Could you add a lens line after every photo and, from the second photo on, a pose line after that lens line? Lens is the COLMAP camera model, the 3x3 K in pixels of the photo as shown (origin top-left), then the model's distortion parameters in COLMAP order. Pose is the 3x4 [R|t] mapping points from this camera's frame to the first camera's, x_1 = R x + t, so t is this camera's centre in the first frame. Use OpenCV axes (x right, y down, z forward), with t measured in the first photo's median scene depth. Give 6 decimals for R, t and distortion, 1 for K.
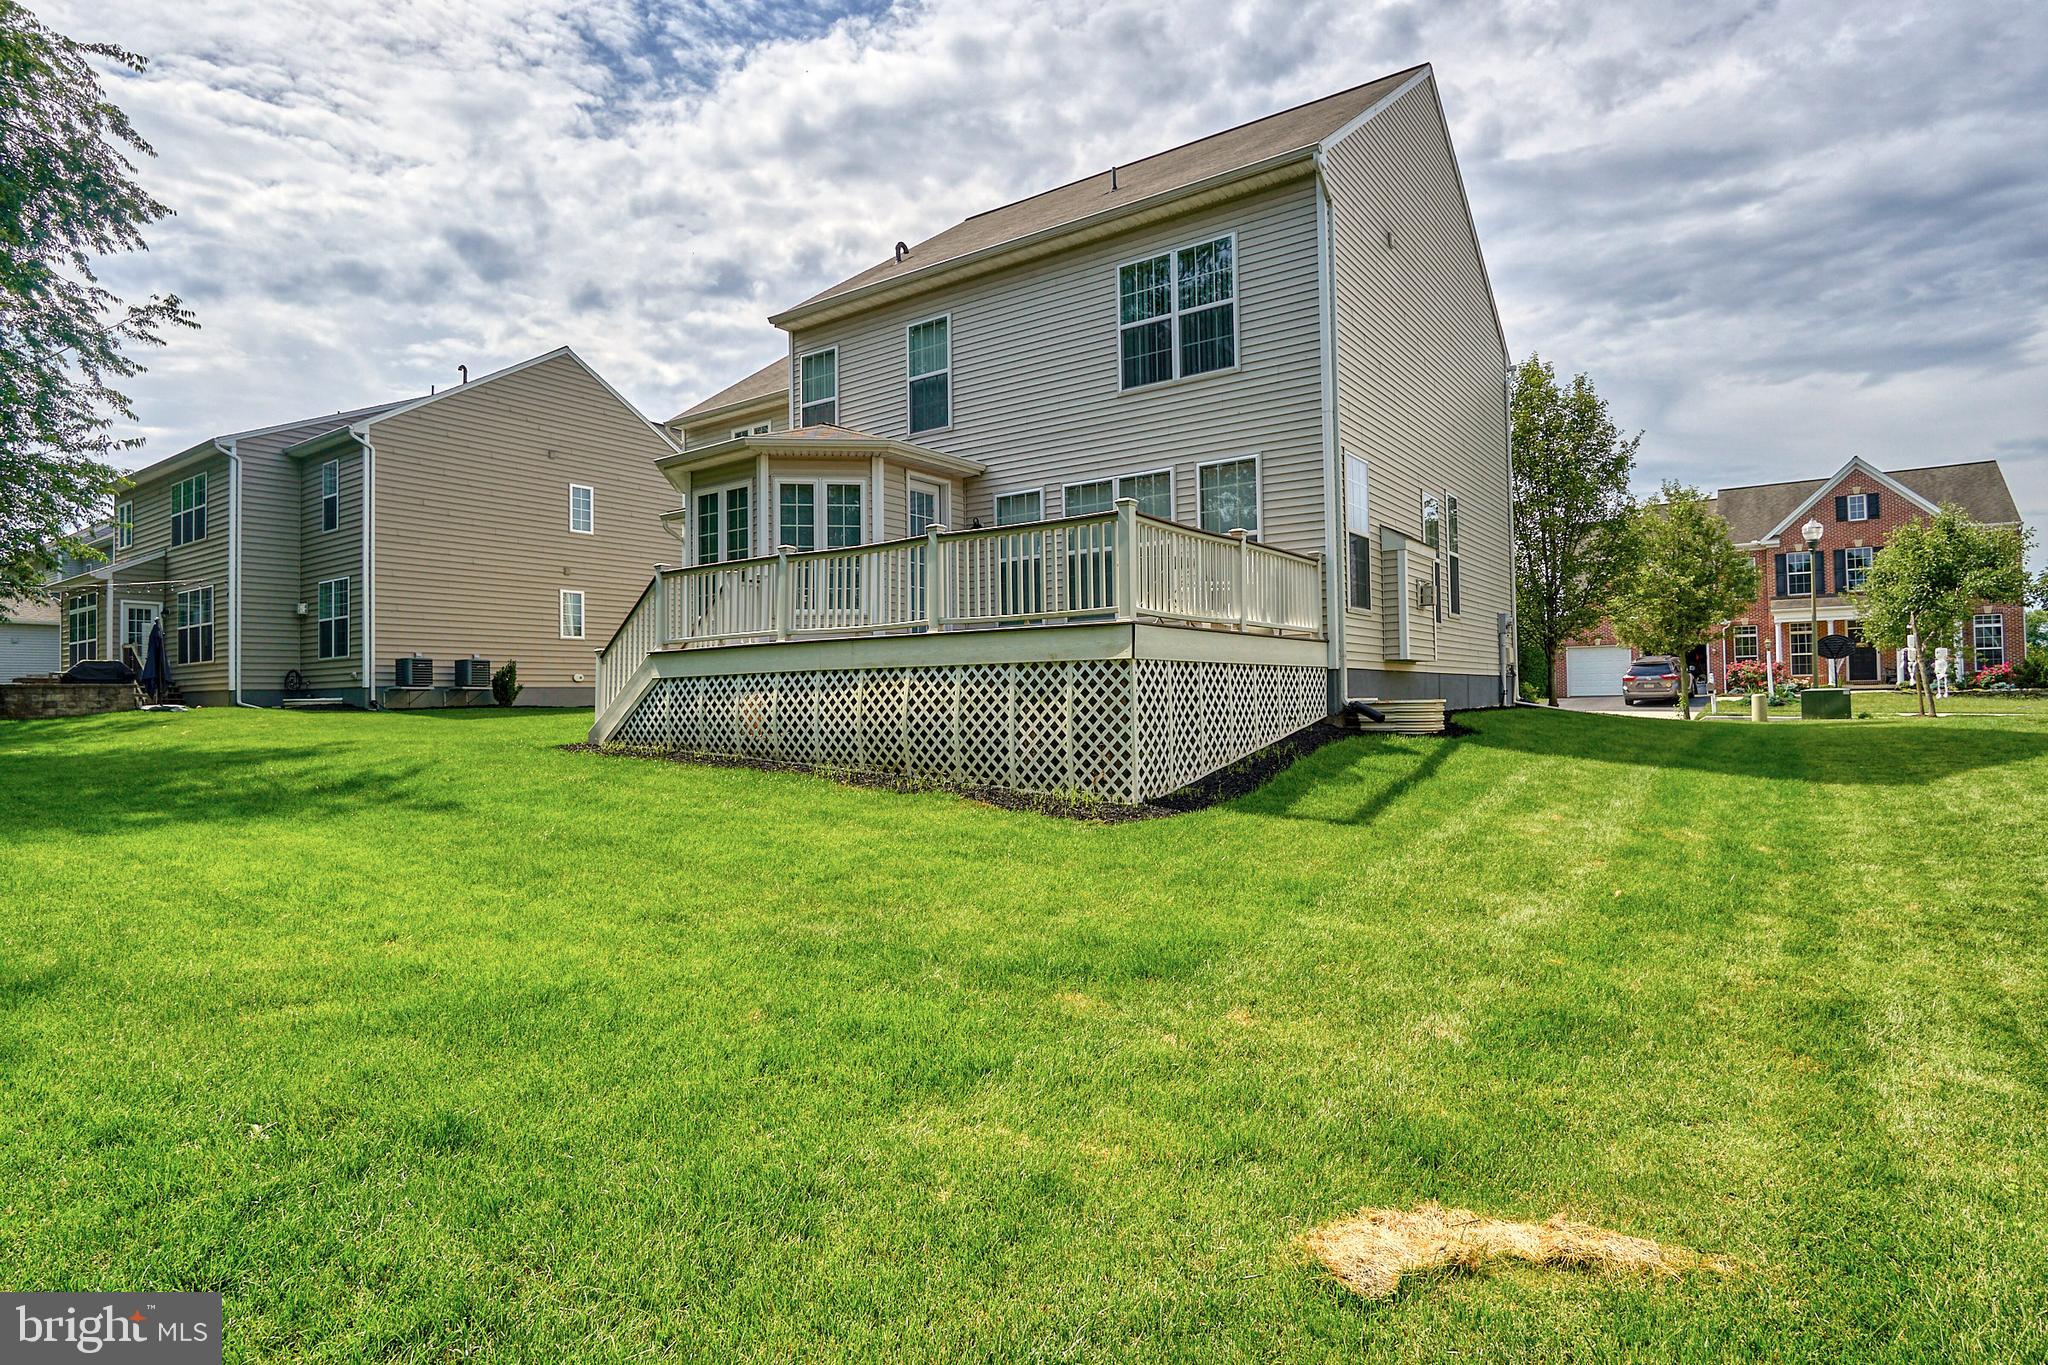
lens RADIAL K [[1096.1, 0, 1024.0], [0, 1096.1, 682.5], [0, 0, 1]] dist [-0.034783, -0.000504]
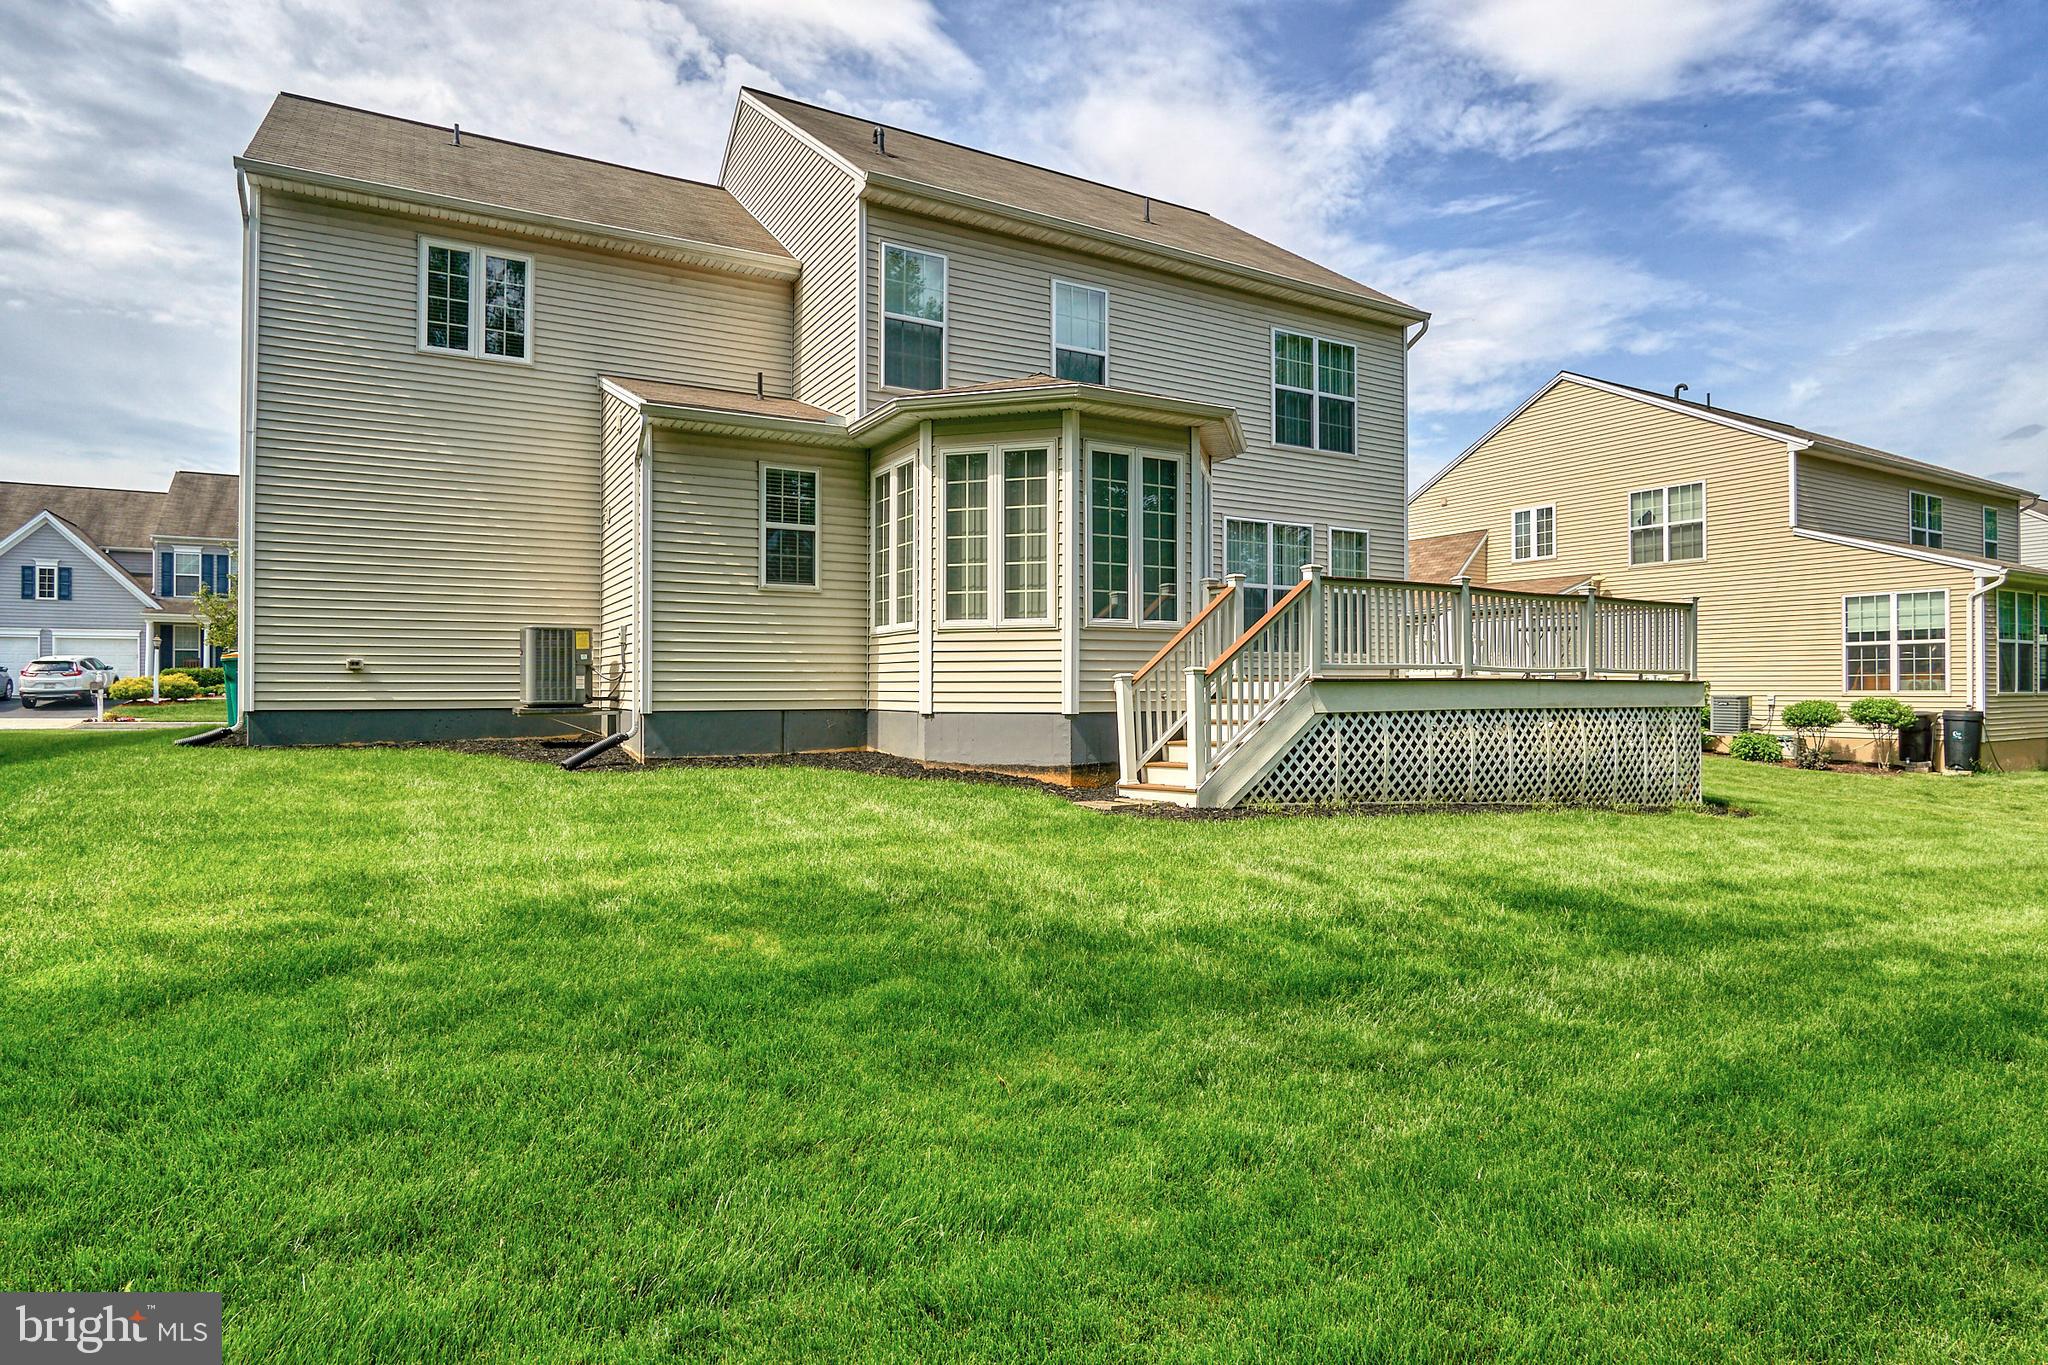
lens RADIAL K [[1096.1, 0, 1024.0], [0, 1096.1, 682.5], [0, 0, 1]] dist [-0.034783, -0.000504]
pose [[0.414955, 0.018549, 0.909653, -1.092624], [-0.024016, 0.999667, -0.009429, -0.012627], [-0.909525, -0.017934, 0.415263, 0.838637]]
